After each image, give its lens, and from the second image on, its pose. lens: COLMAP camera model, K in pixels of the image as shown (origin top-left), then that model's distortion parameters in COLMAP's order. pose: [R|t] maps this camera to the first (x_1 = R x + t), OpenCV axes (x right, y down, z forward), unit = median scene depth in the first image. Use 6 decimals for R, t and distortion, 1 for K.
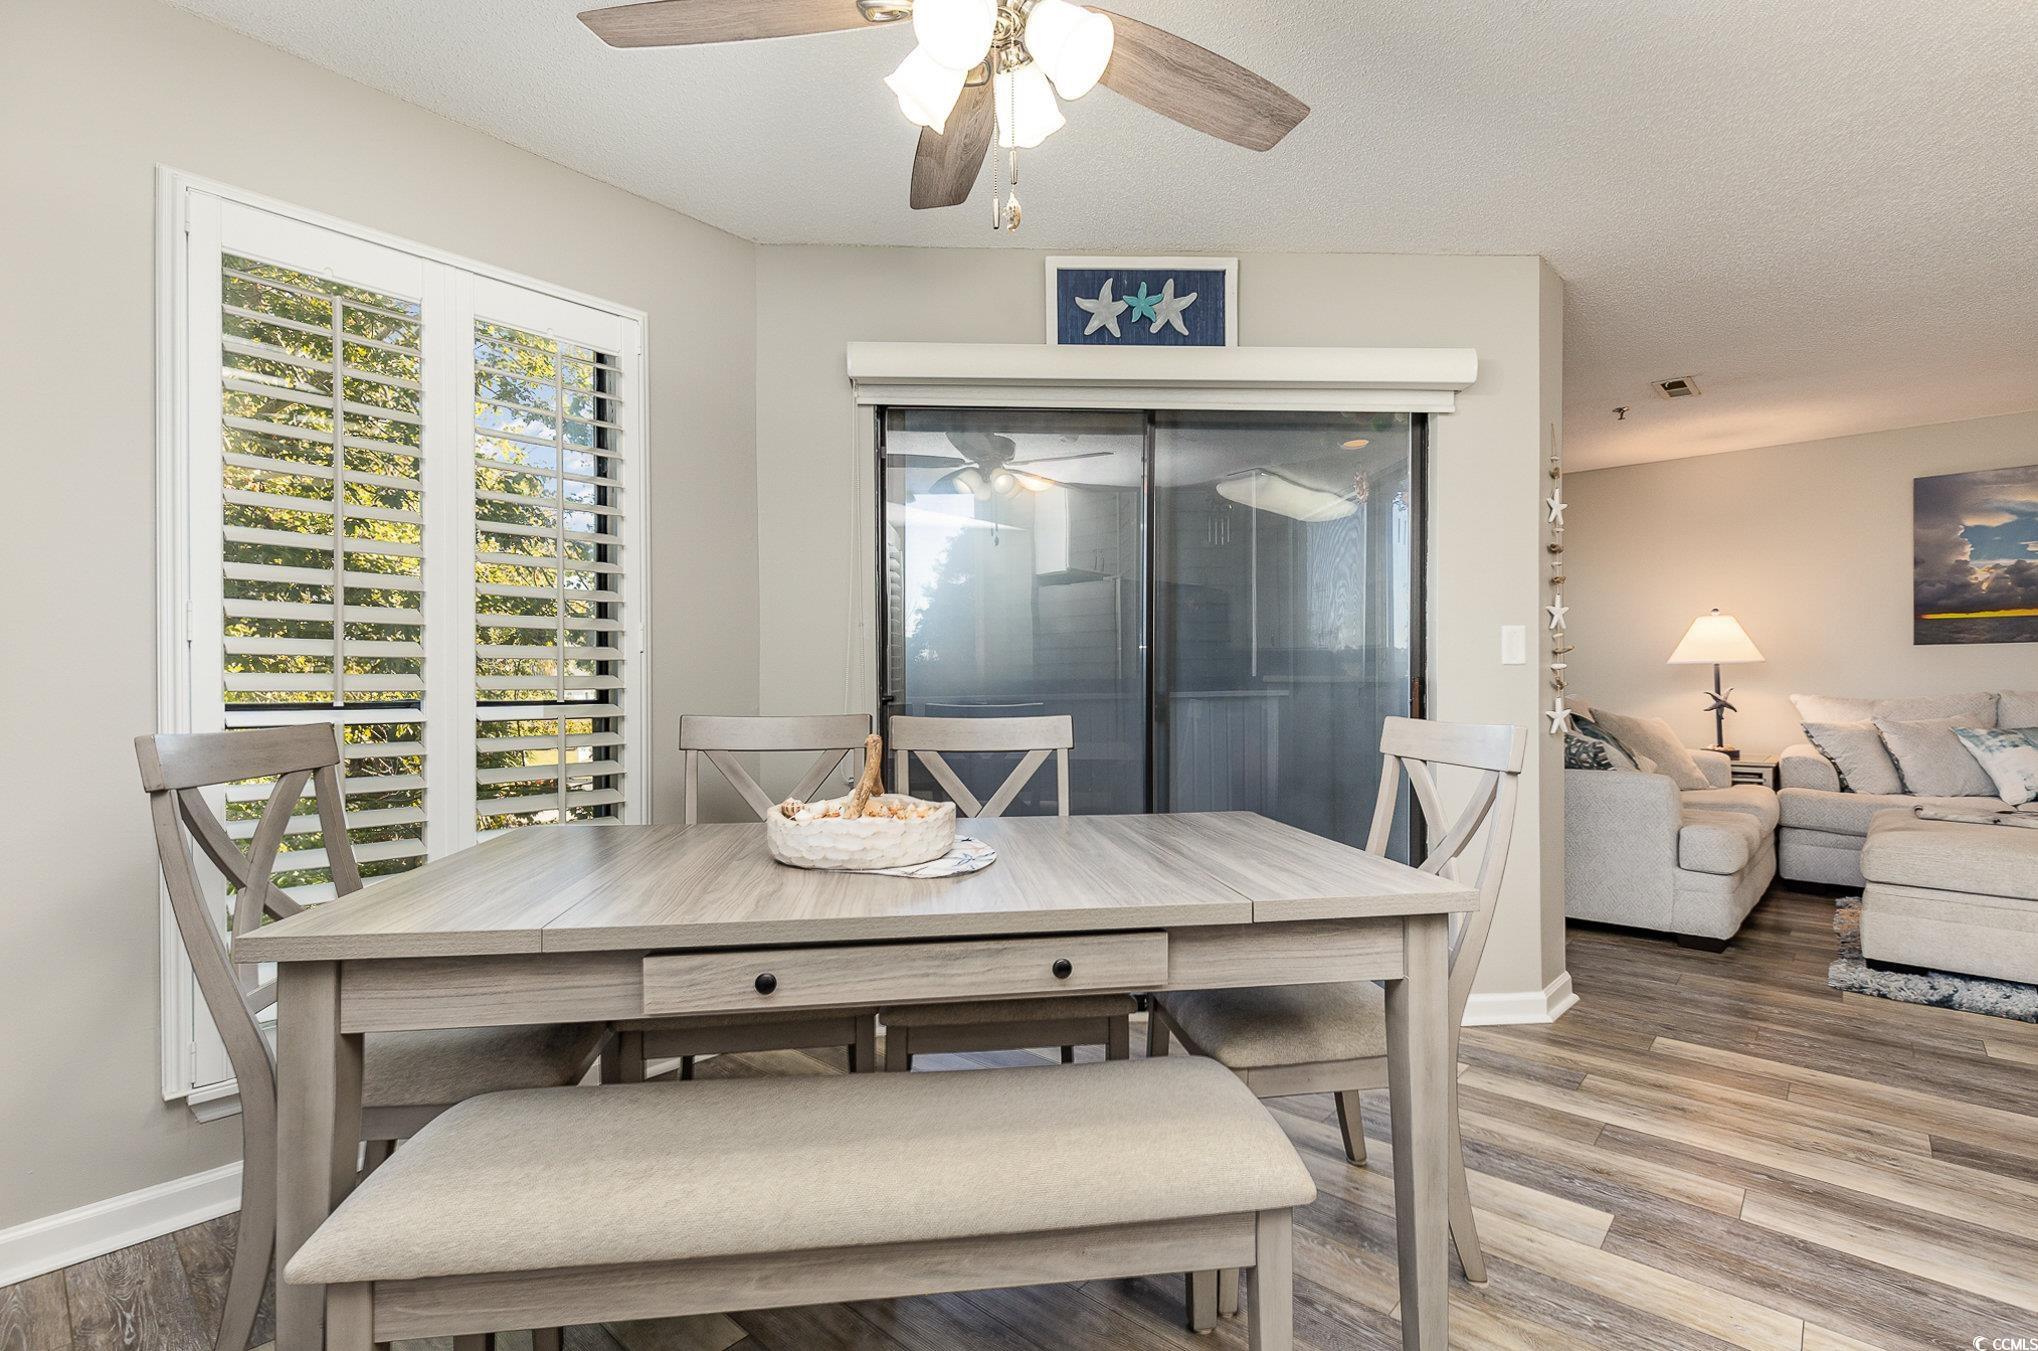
lens RADIAL K [[938.1, 0, 1022.4], [0, 938.1, 682.7], [0, 0, 1]] dist [0.000526, 0.000351]
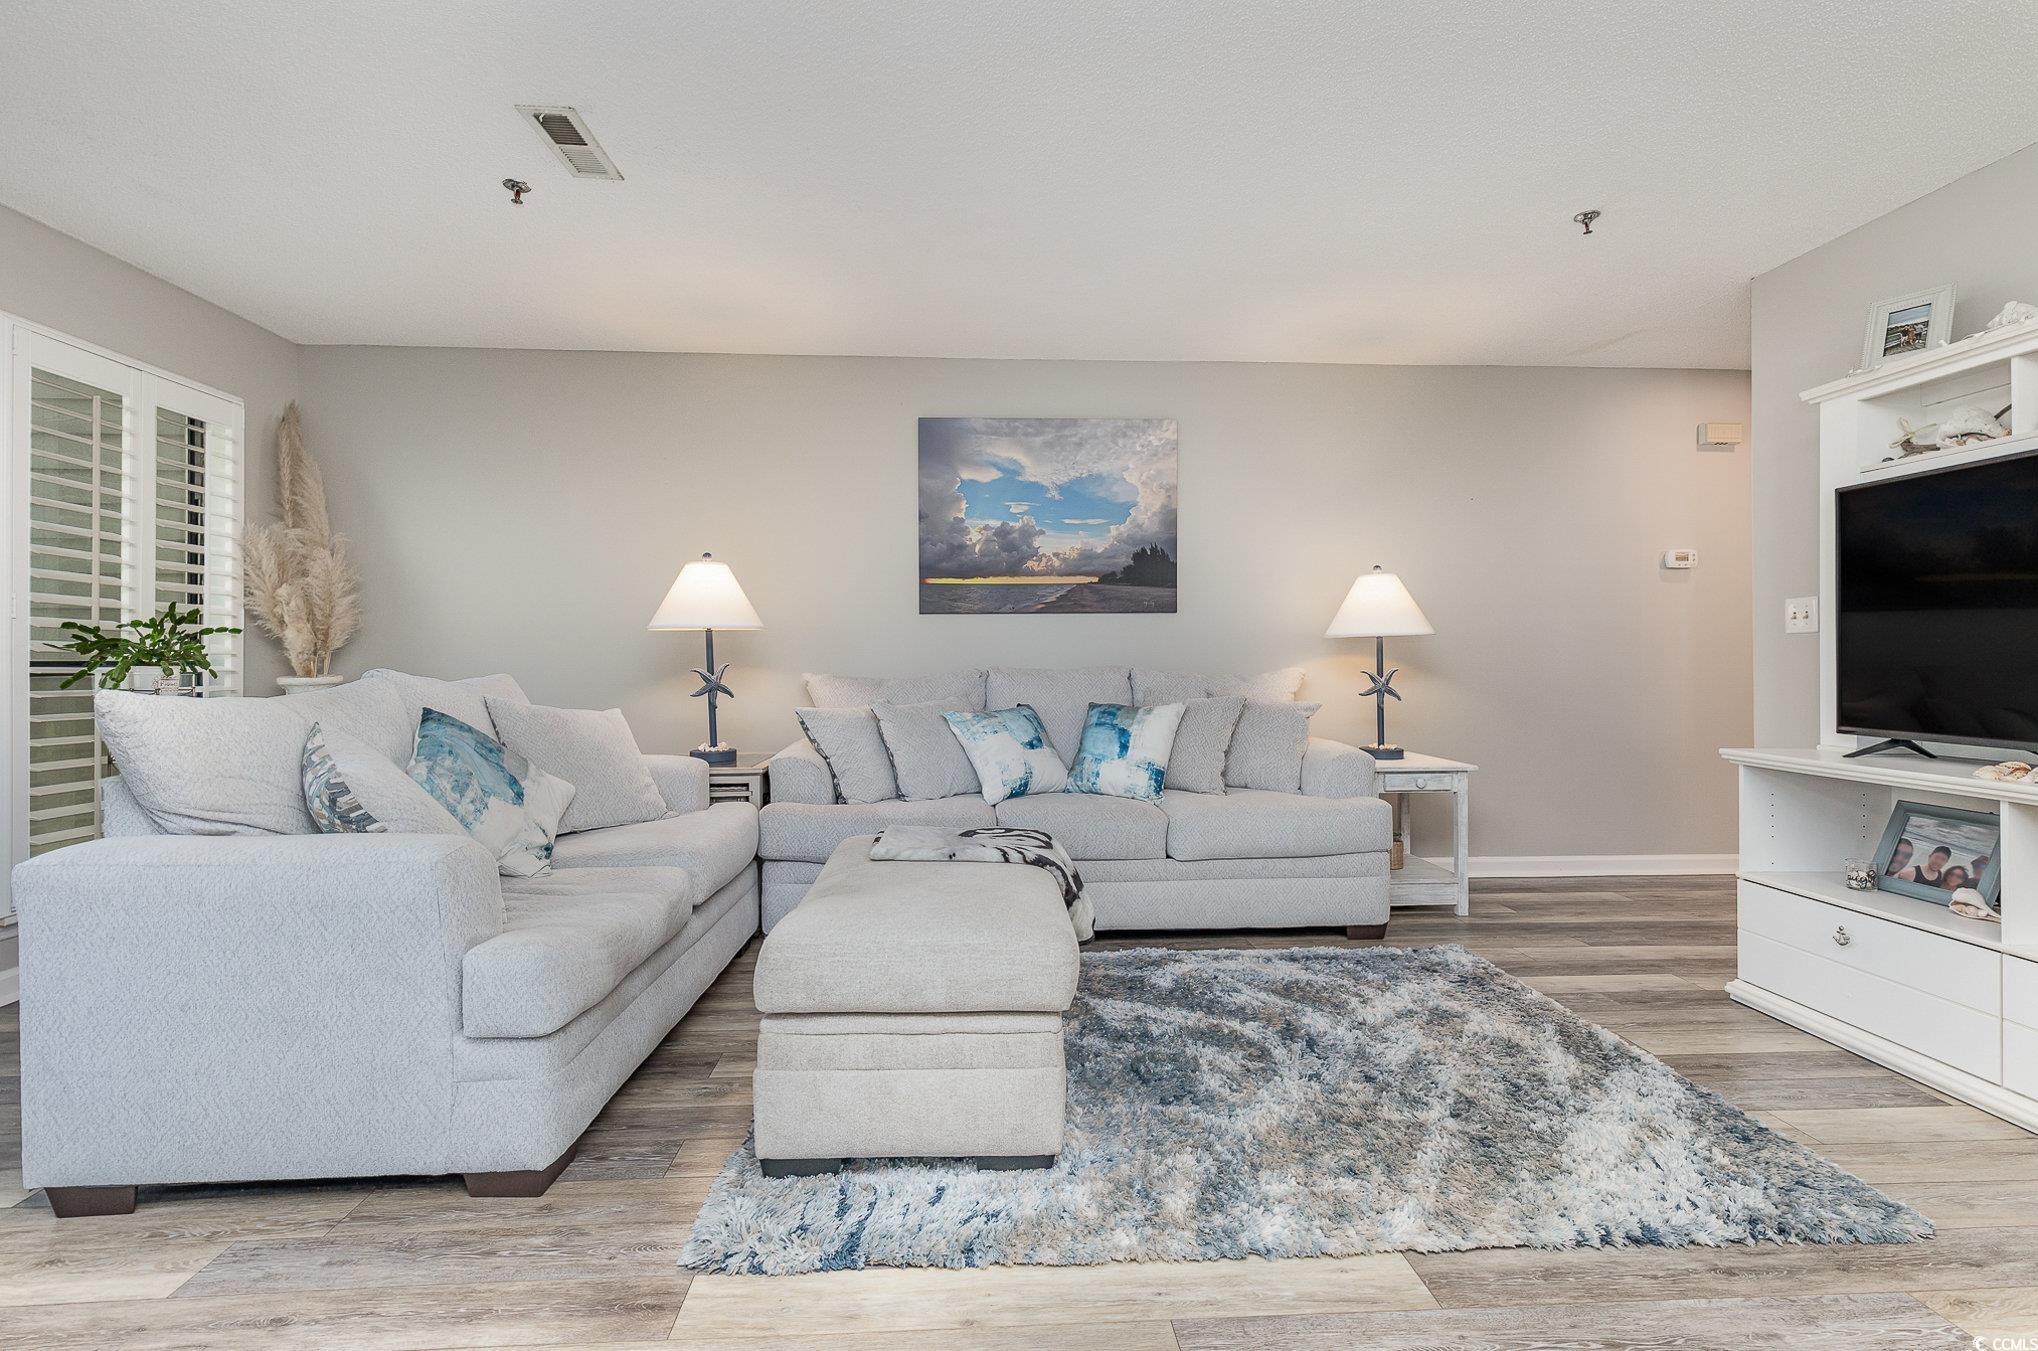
lens RADIAL K [[937.1, 0, 1014.8], [0, 937.1, 656.9], [0, 0, 1]] dist [0.001674, -0.000057]
pose [[0.705259, 0.007725, 0.708908, 0.463027], [0.001955, 0.999916, -0.012840, 0.010897], [-0.708947, 0.010442, 0.705184, 0.385847]]
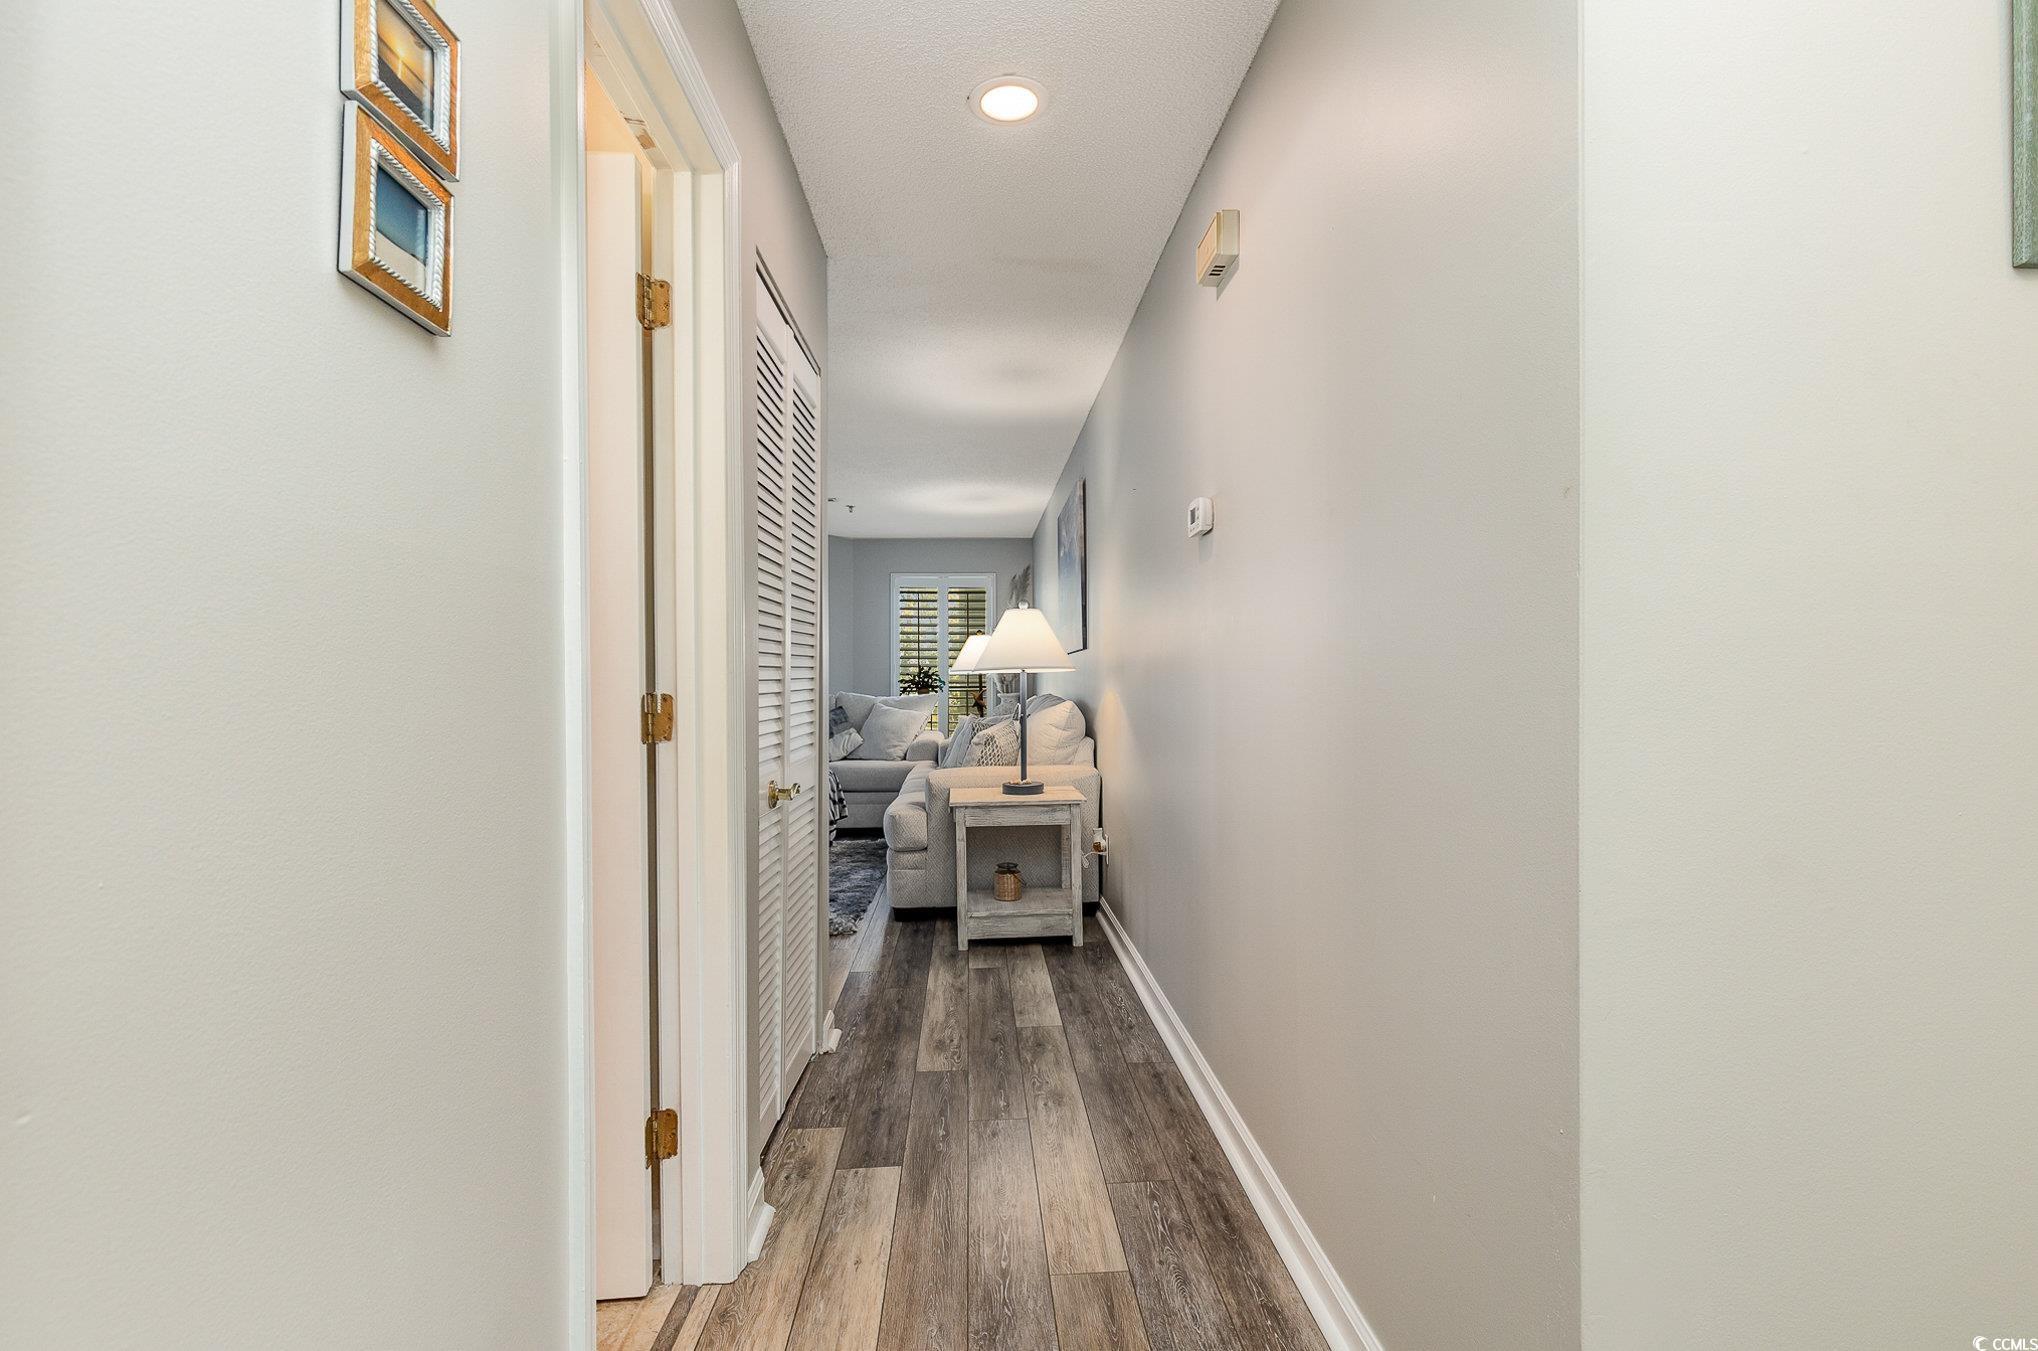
lens RADIAL K [[923.3, 0, 1023.0], [0, 923.3, 673.8], [0, 0, 1]] dist [0.005064, 0.000173]
pose [[0.714570, 0.000544, -0.699563, 1.972006], [-0.002323, 0.999996, -0.001595, -0.019049], [0.699560, 0.002765, 0.714569, 0.129198]]
